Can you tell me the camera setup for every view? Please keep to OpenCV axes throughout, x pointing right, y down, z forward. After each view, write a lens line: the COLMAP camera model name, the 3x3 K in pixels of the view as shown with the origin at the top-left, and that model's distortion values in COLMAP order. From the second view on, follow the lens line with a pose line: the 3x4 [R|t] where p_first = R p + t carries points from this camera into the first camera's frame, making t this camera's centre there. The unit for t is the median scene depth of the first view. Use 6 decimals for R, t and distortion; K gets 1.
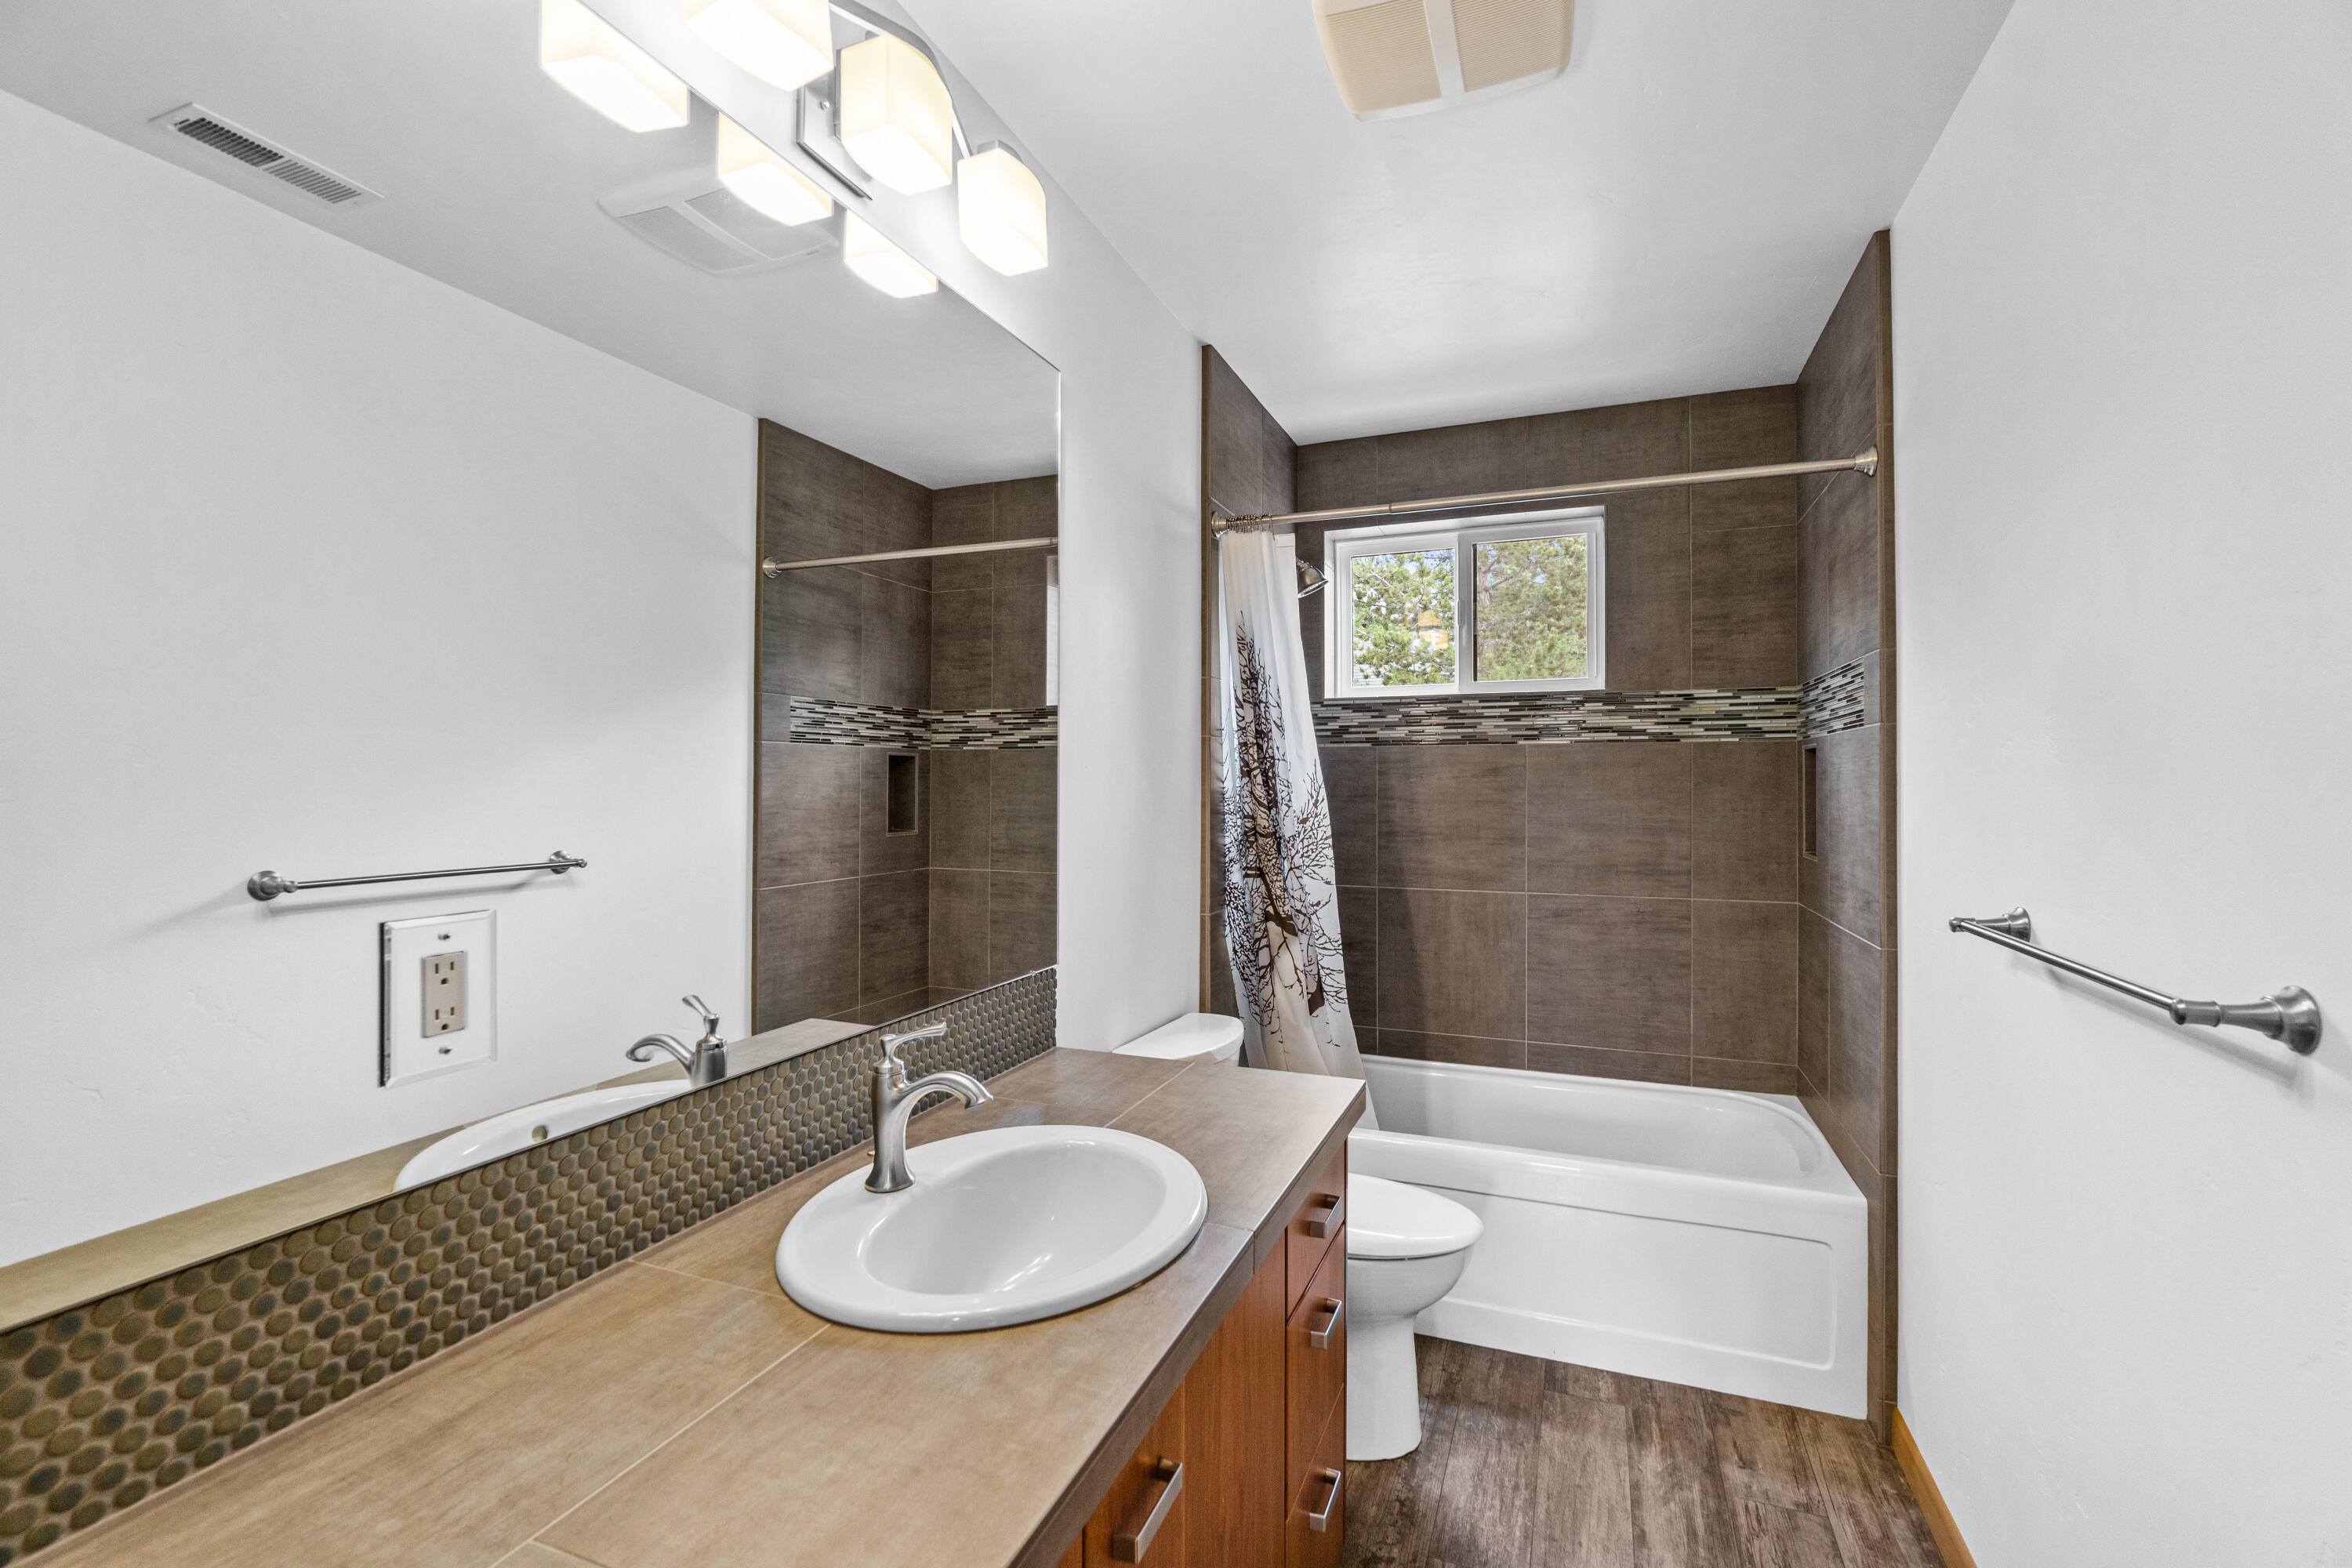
lens RADIAL K [[1013.2, 0, 1191.0], [0, 1013.2, 776.6], [0, 0, 1]] dist [-0.006480, 0.001603]
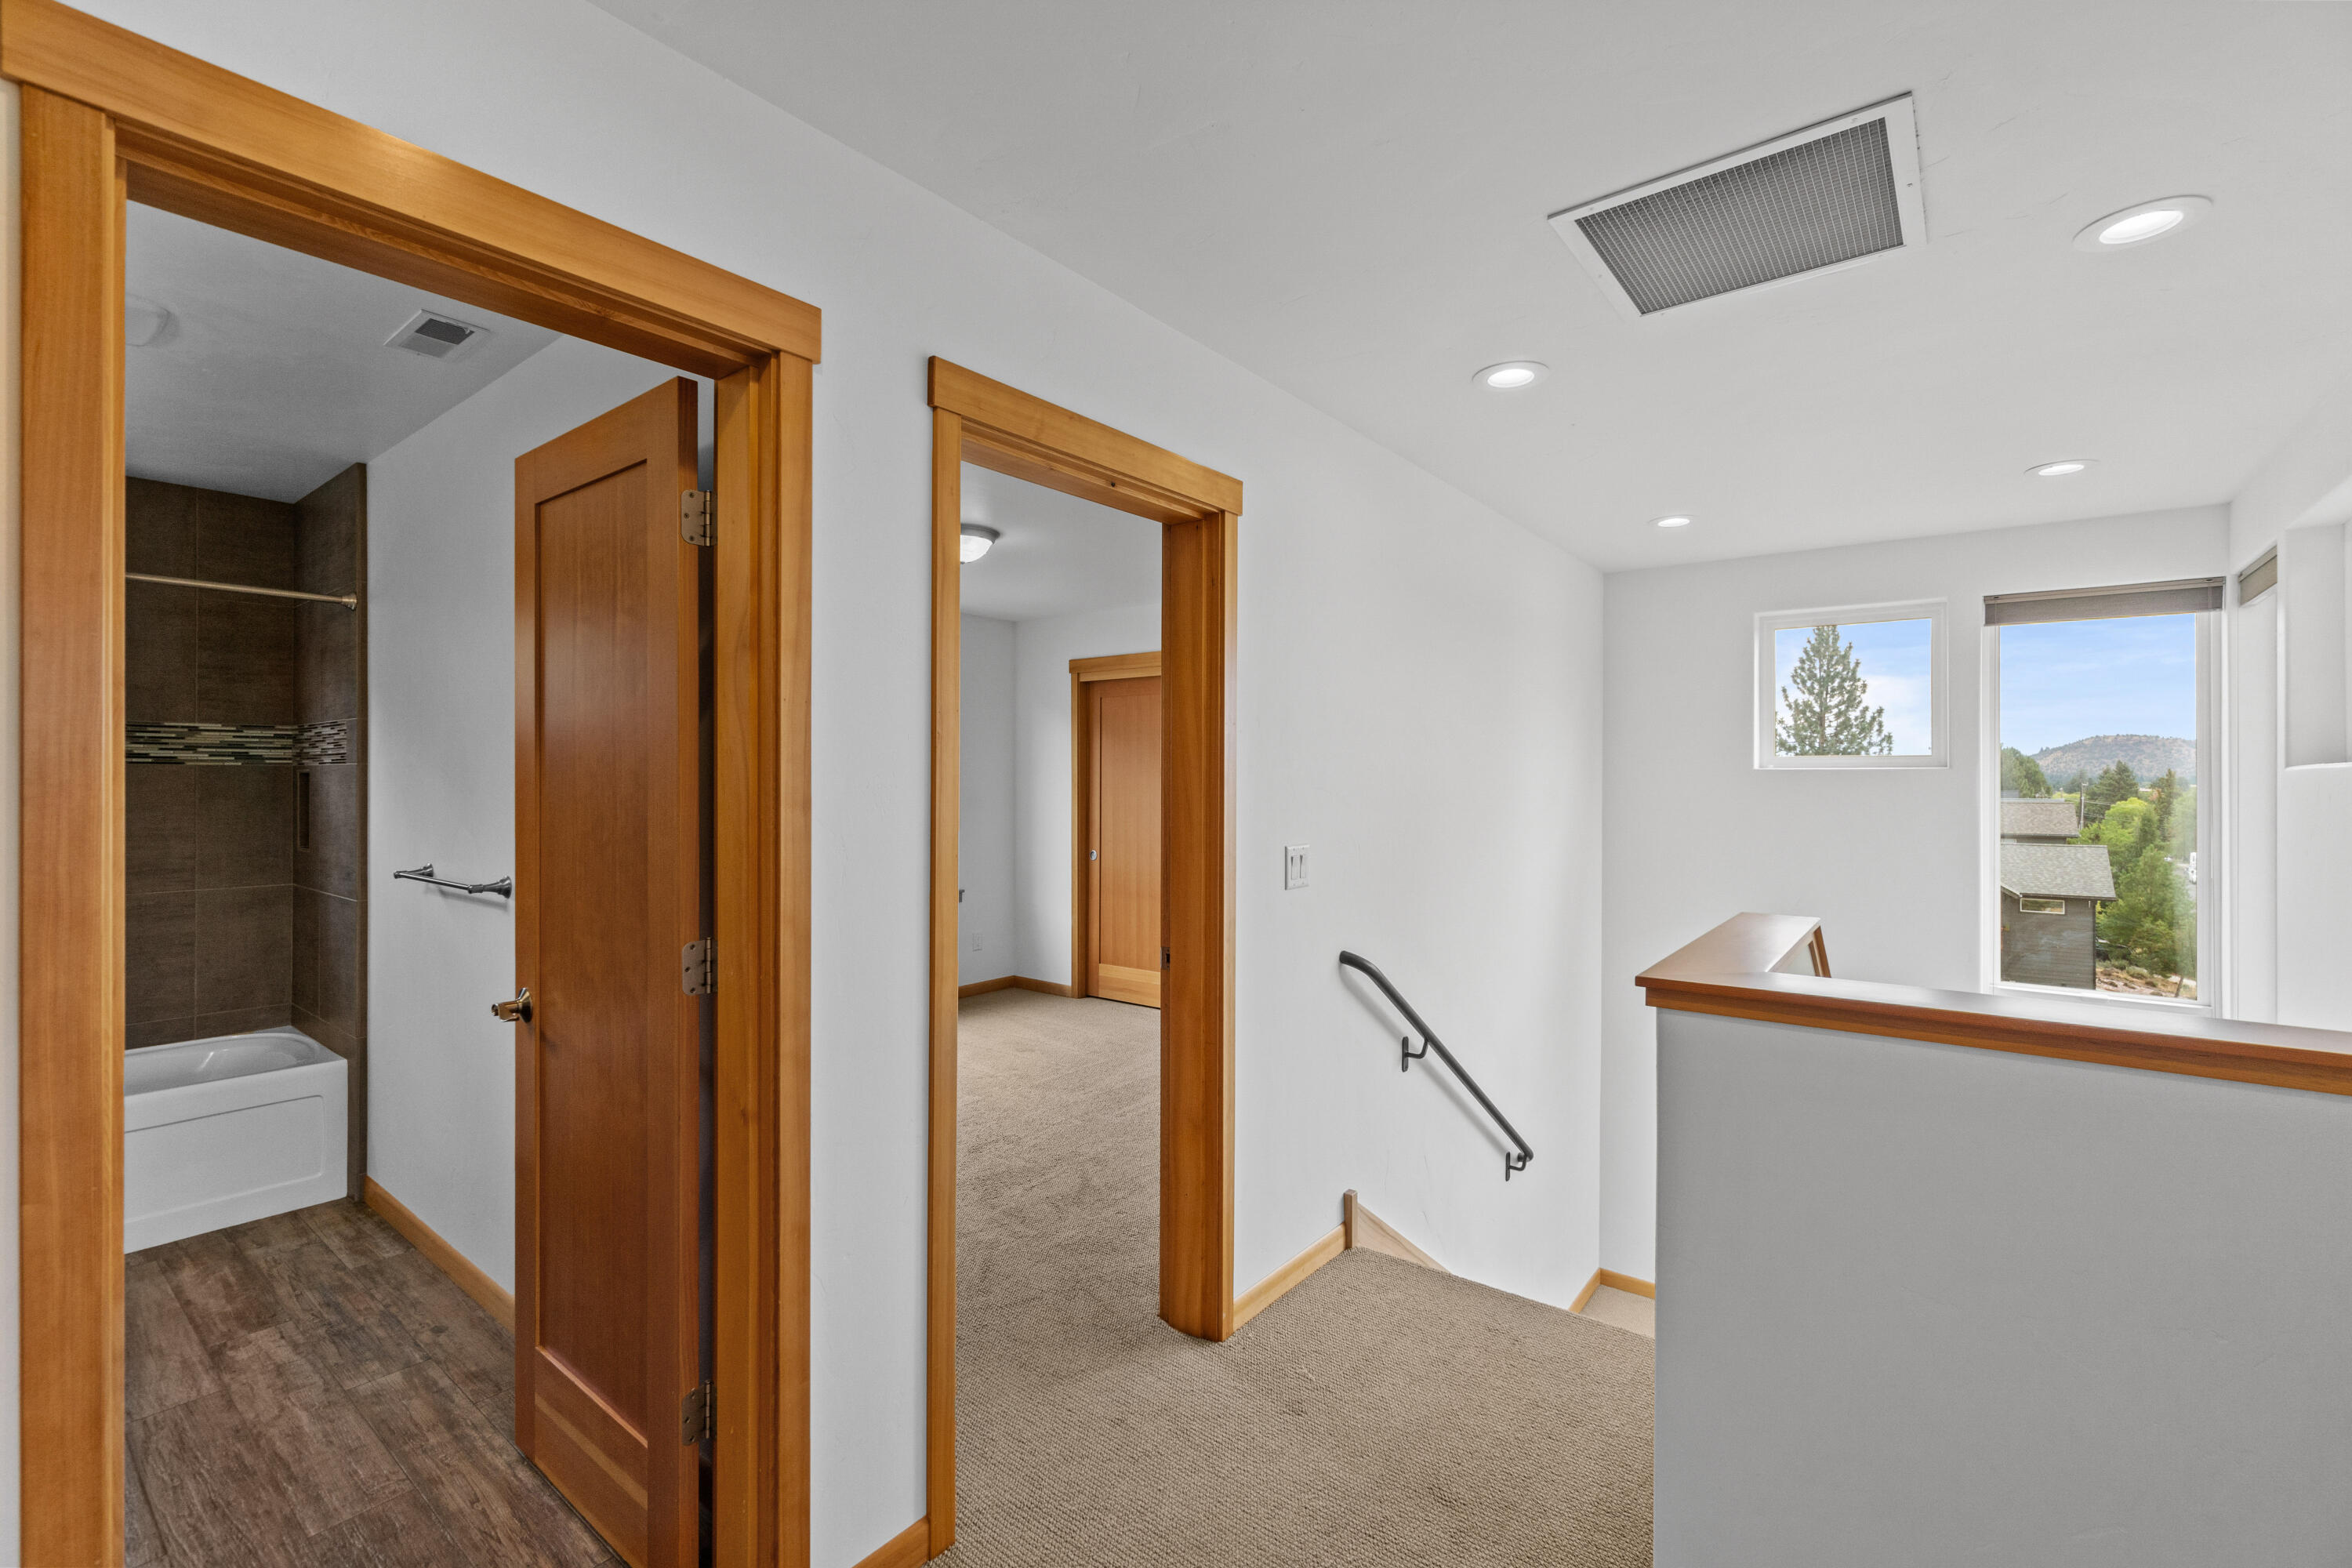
lens RADIAL K [[1013.2, 0, 1190.6], [0, 1013.2, 769.6], [0, 0, 1]] dist [-0.006480, 0.001603]
pose [[0.279822, 0.002611, 0.960048, -0.456194], [-0.004601, 0.999988, -0.001379, -0.041128], [-0.960041, -0.004032, 0.279831, -0.674141]]
